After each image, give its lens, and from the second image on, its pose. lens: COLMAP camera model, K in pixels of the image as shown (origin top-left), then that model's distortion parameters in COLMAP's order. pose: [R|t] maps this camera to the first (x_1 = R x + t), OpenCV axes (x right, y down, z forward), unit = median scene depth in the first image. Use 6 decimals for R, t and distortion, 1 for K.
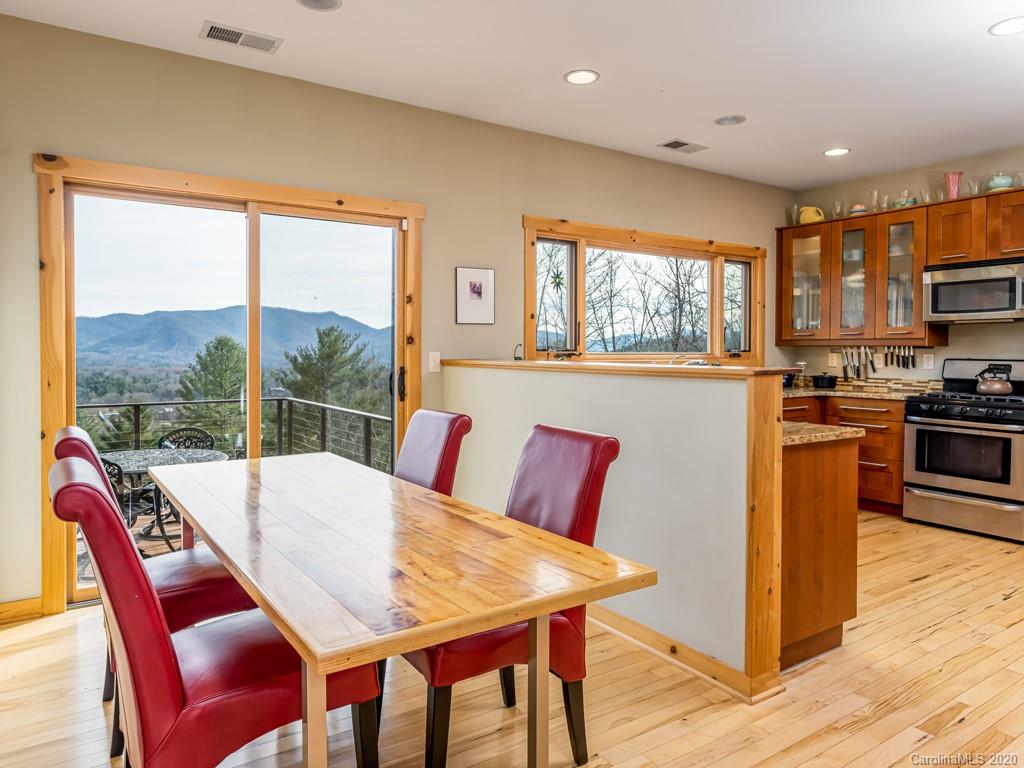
lens RADIAL K [[686.0, 0, 492.7], [0, 686.0, 359.4], [0, 0, 1]] dist [-0.000473, 0.000205]
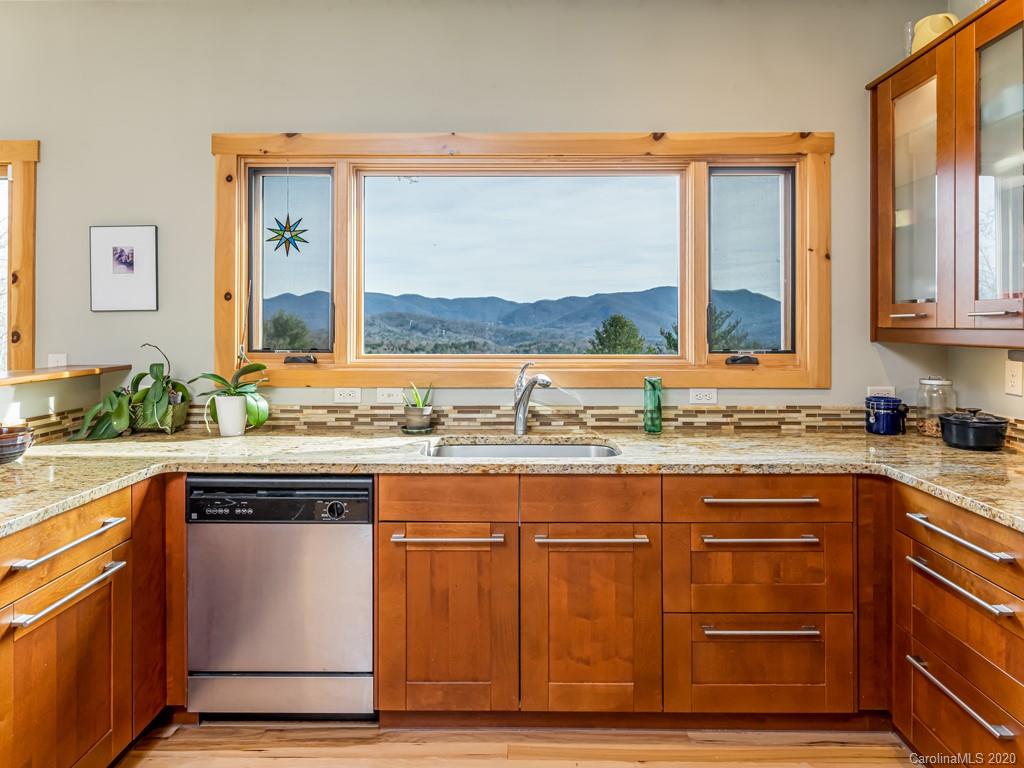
lens RADIAL K [[627.6, 0, 512.3], [0, 627.6, 322.7], [0, 0, 1]] dist [-0.004288, 0.002654]
pose [[0.831387, -0.005402, -0.555668, 0.515679], [-0.004845, 0.999844, -0.016968, -0.027237], [0.555673, 0.016799, 0.831231, 0.596181]]
